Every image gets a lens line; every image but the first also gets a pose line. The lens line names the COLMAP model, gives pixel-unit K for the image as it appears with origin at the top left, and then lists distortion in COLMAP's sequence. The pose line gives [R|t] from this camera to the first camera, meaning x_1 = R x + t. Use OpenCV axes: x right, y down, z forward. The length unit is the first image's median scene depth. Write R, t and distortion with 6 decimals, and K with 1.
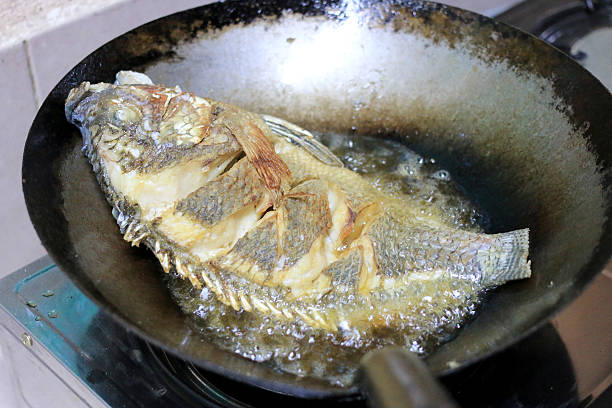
lens RADIAL K [[1159.7, 0, 306.0], [0, 1159.7, 204.0], [0, 0, 1]] dist [0.002251, -0.068066]
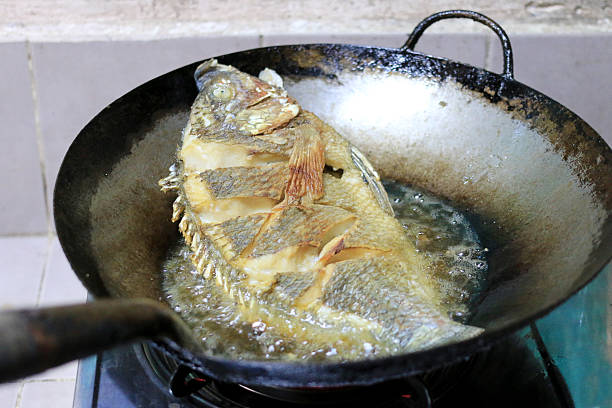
lens RADIAL K [[1159.7, 0, 306.0], [0, 1159.7, 204.0], [0, 0, 1]] dist [0.002251, -0.068066]
pose [[0.771887, 0.360481, -0.523682, 0.555027], [-0.410133, 0.911734, 0.023079, -0.036697], [0.485778, 0.196965, 0.851601, 0.067745]]
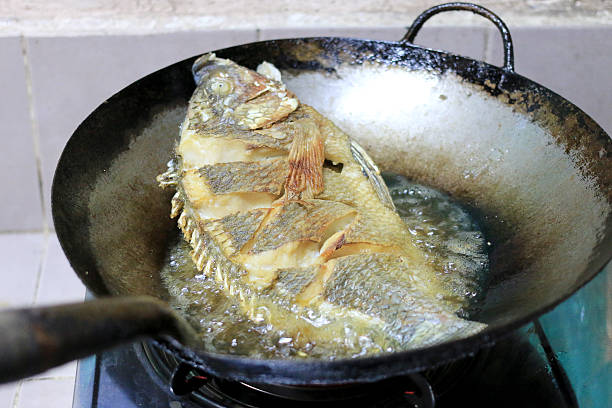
lens RADIAL K [[1159.7, 0, 306.0], [0, 1159.7, 204.0], [0, 0, 1]] dist [0.002251, -0.068066]
pose [[0.776902, 0.358484, -0.517602, 0.544011], [-0.405163, 0.913907, 0.024825, -0.034073], [0.481940, 0.190427, 0.855261, 0.074362]]
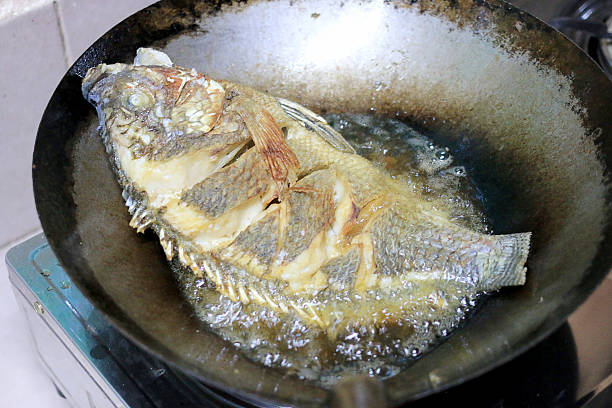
lens RADIAL K [[1159.7, 0, 306.0], [0, 1159.7, 204.0], [0, 0, 1]] dist [0.002251, -0.068066]
pose [[0.996266, 0.060599, -0.061489, 0.058058], [-0.053604, 0.992524, 0.109644, -0.104124], [0.067674, -0.105939, 0.992067, -0.009814]]
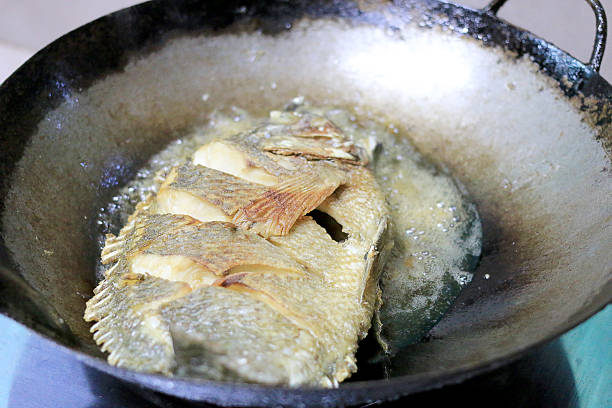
lens RADIAL K [[1159.7, 0, 306.0], [0, 1159.7, 204.0], [0, 0, 1]] dist [0.002251, -0.068066]
pose [[0.508760, 0.537224, -0.672721, 0.621137], [-0.566148, 0.797454, 0.208672, -0.191994], [0.648568, 0.274695, 0.709860, 0.369323]]
